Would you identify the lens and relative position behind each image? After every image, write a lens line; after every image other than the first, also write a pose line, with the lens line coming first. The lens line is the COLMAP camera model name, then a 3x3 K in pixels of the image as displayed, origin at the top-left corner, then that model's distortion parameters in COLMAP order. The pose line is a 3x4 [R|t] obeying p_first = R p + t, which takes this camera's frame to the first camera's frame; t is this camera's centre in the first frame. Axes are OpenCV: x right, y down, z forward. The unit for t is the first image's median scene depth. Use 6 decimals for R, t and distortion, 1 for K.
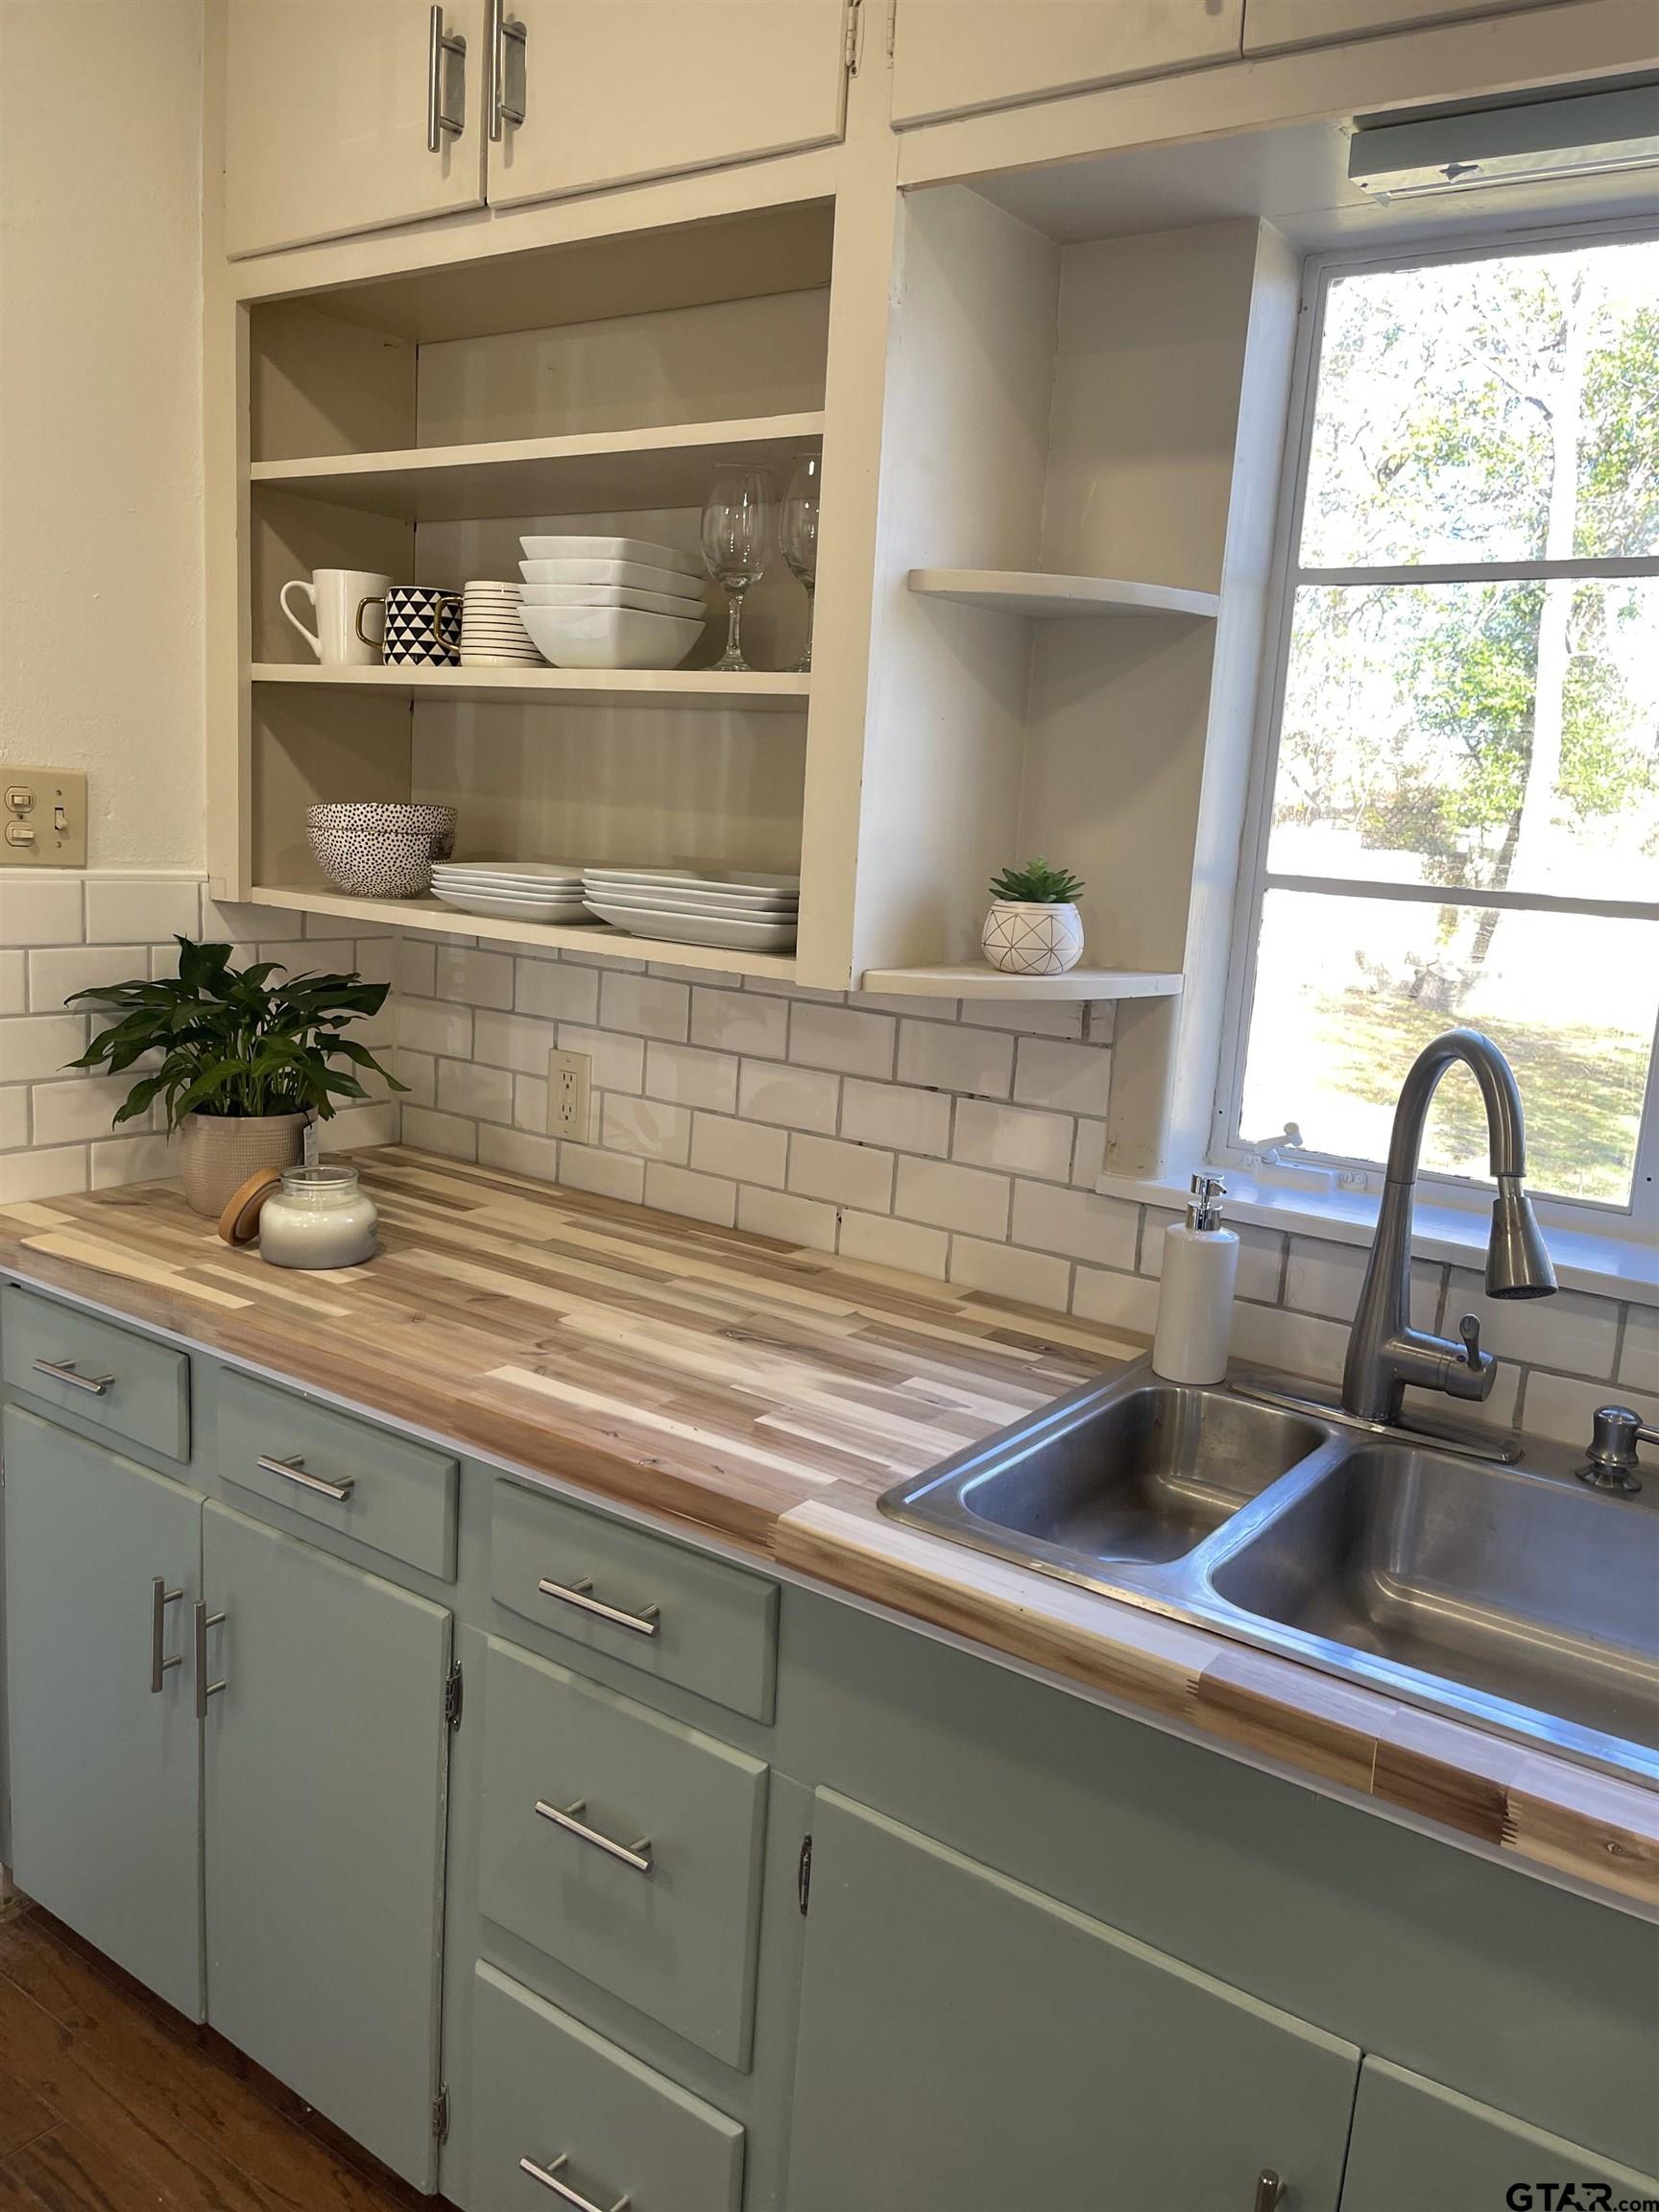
lens RADIAL K [[1671.6, 0, 829.5], [0, 1671.6, 1106.0], [0, 0, 1]] dist [0.060606, -0.104559]
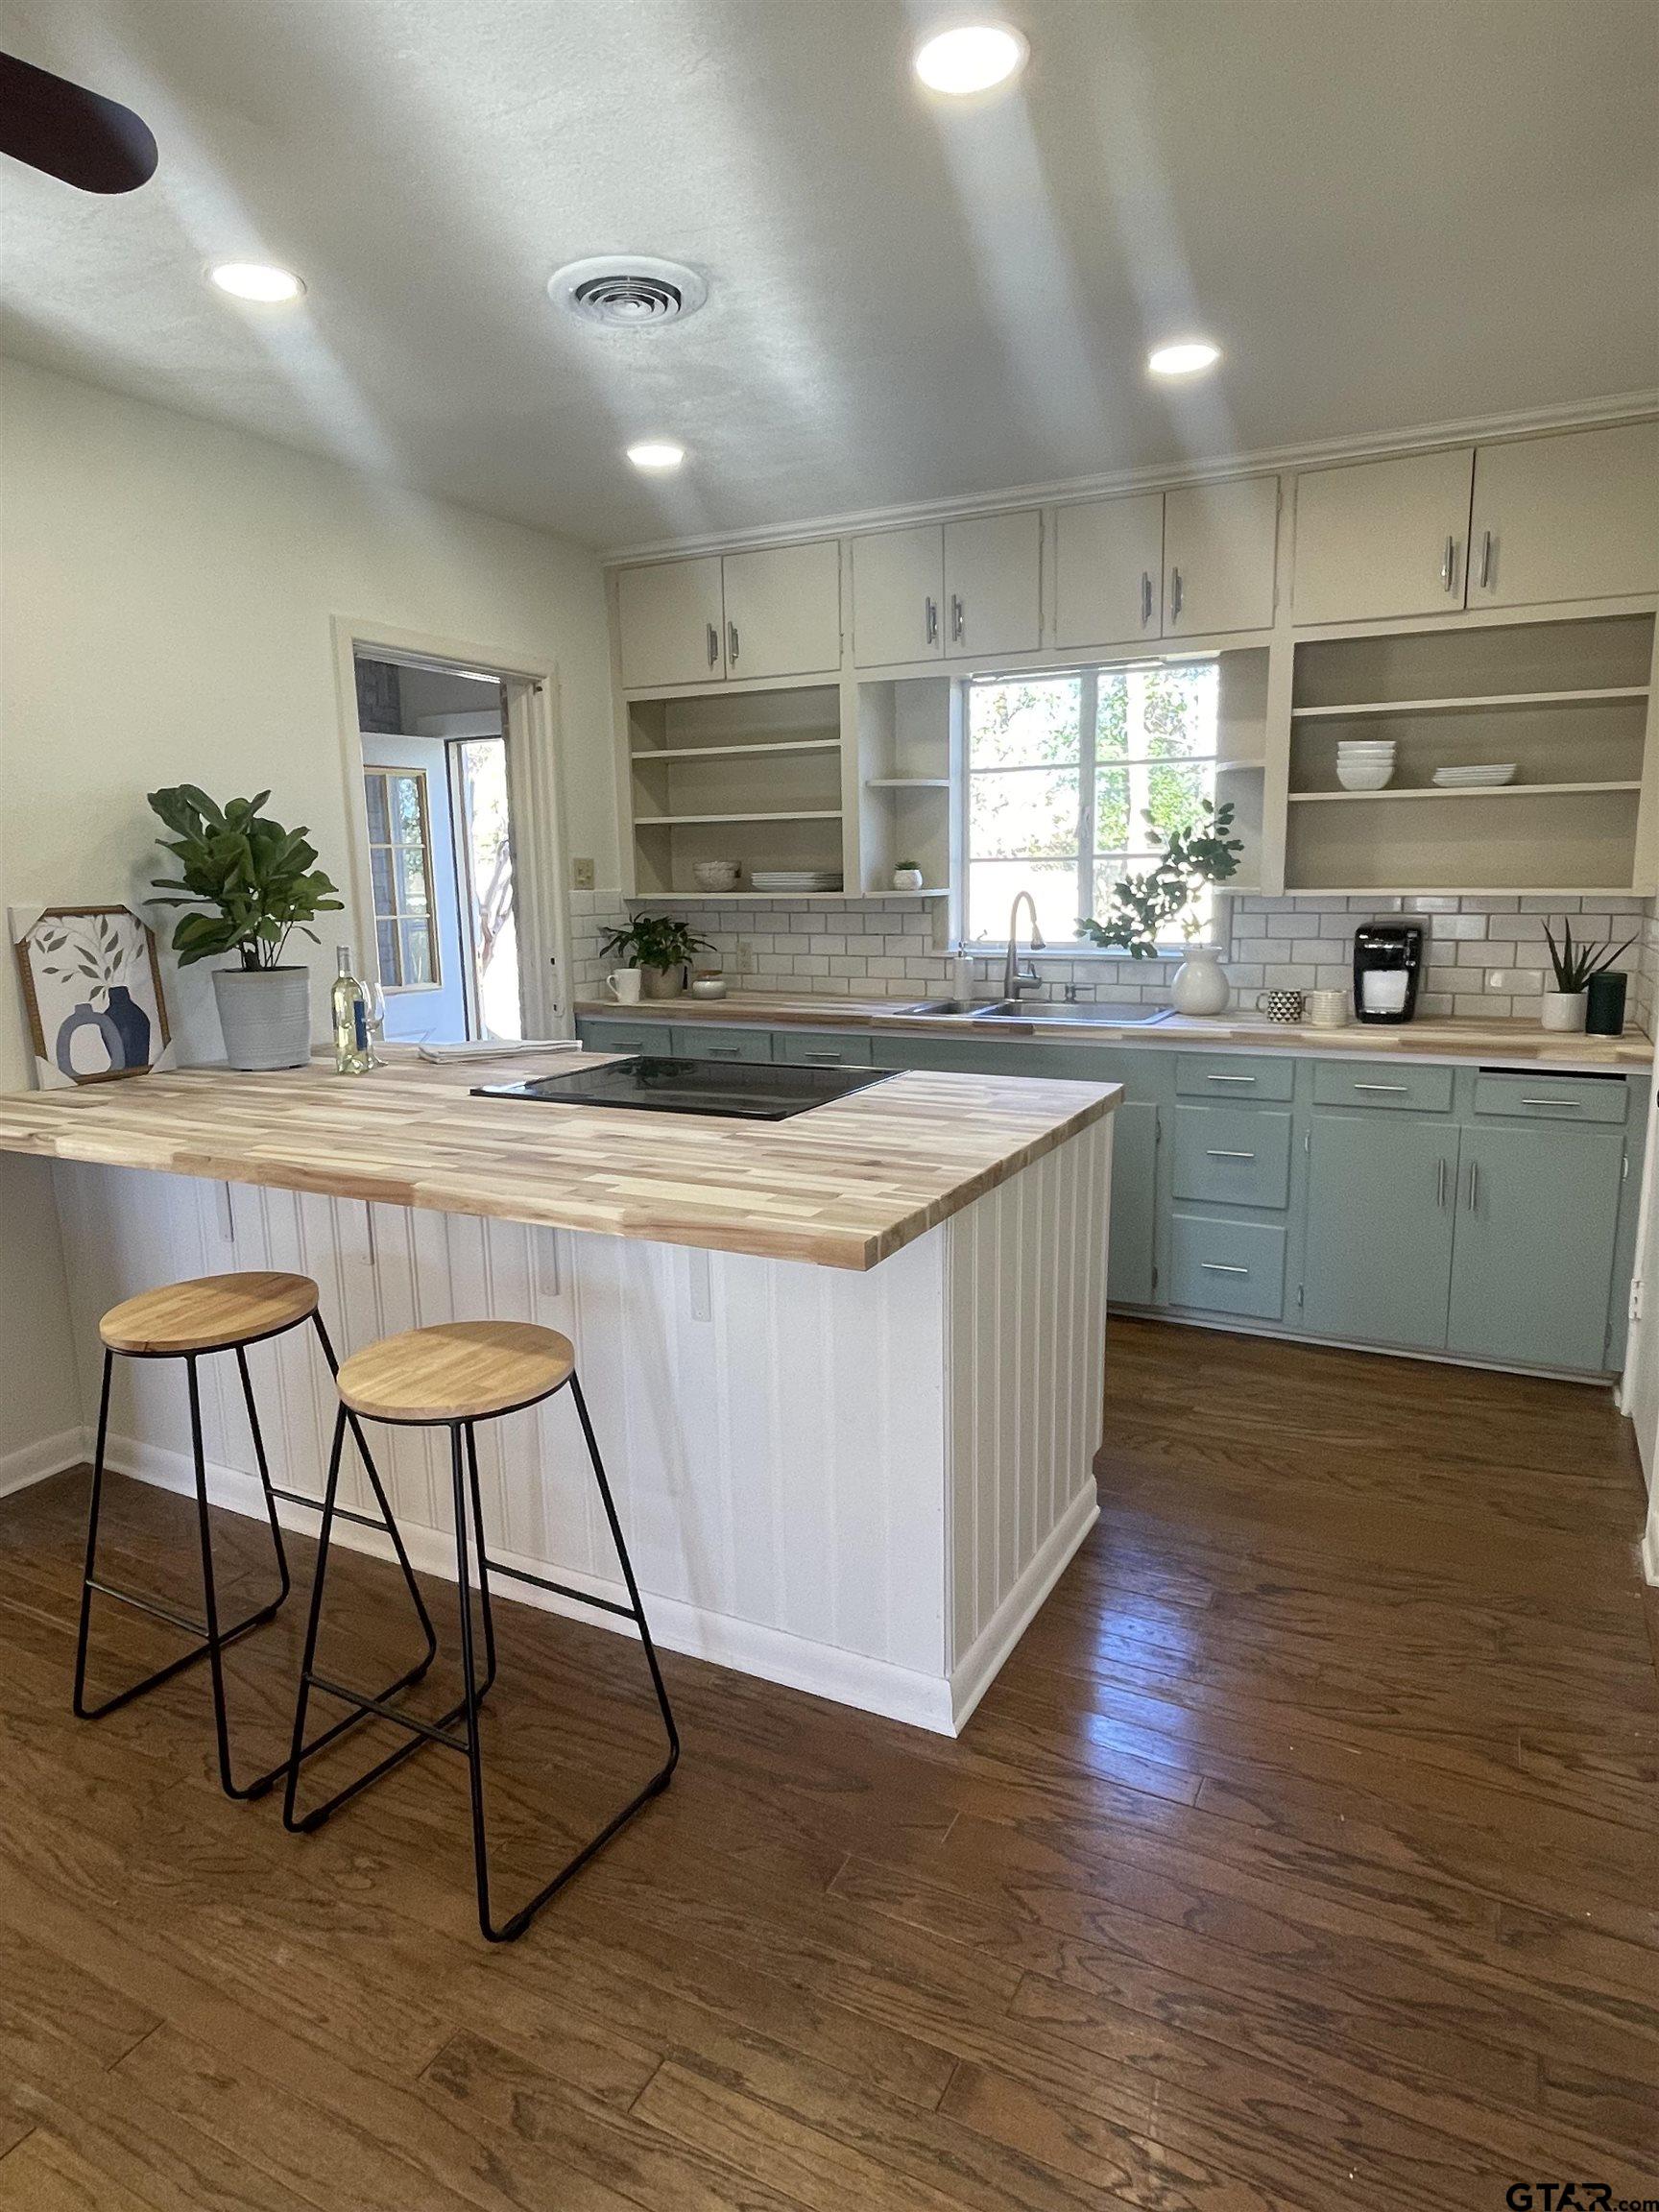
lens RADIAL K [[1291.2, 0, 836.2], [0, 1291.2, 1090.7], [0, 0, 1]] dist [-0.000014, -0.030667]
pose [[0.986041, -0.100269, 0.132924, -0.414239], [0.101182, 0.994868, -0.000114, 0.311031], [-0.132231, 0.013562, 0.991126, -1.595016]]
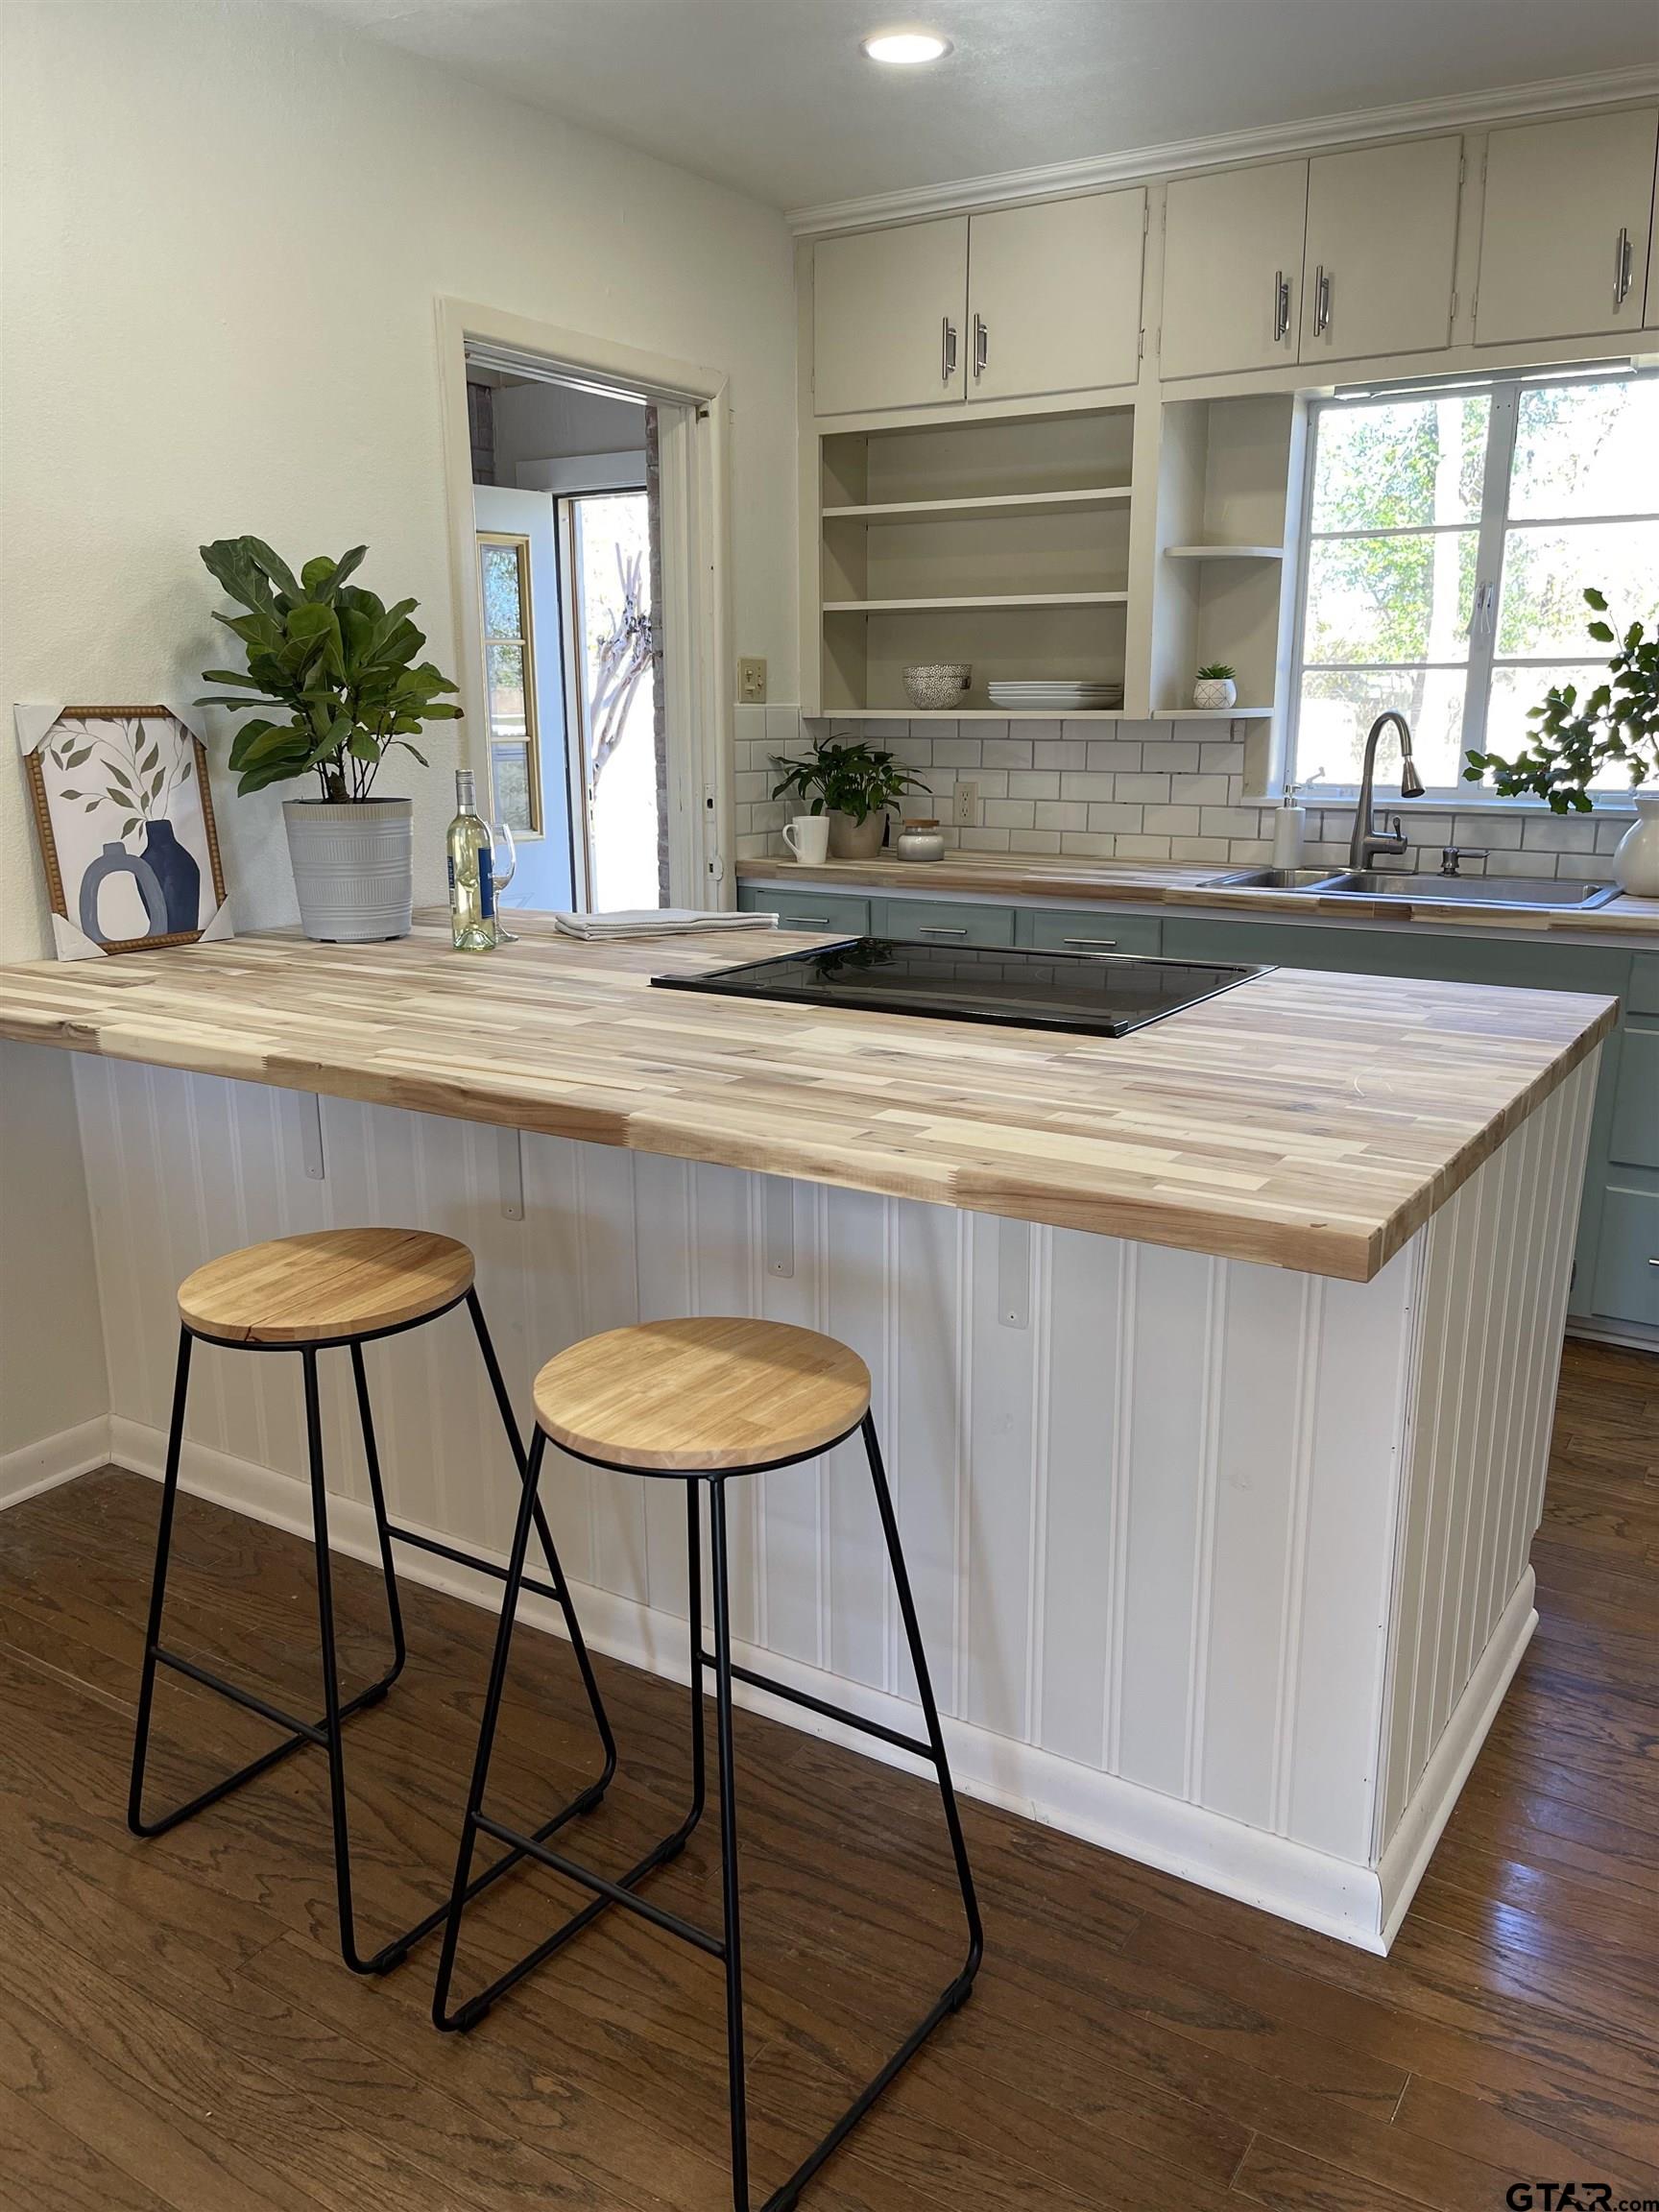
lens RADIAL K [[1671.6, 0, 829.5], [0, 1671.6, 1106.0], [0, 0, 1]] dist [0.060606, -0.104559]
pose [[0.996662, -0.074037, 0.034406, -0.553051], [0.071806, 0.995484, 0.062098, 0.295610], [-0.038848, -0.059420, 0.997477, -1.425744]]
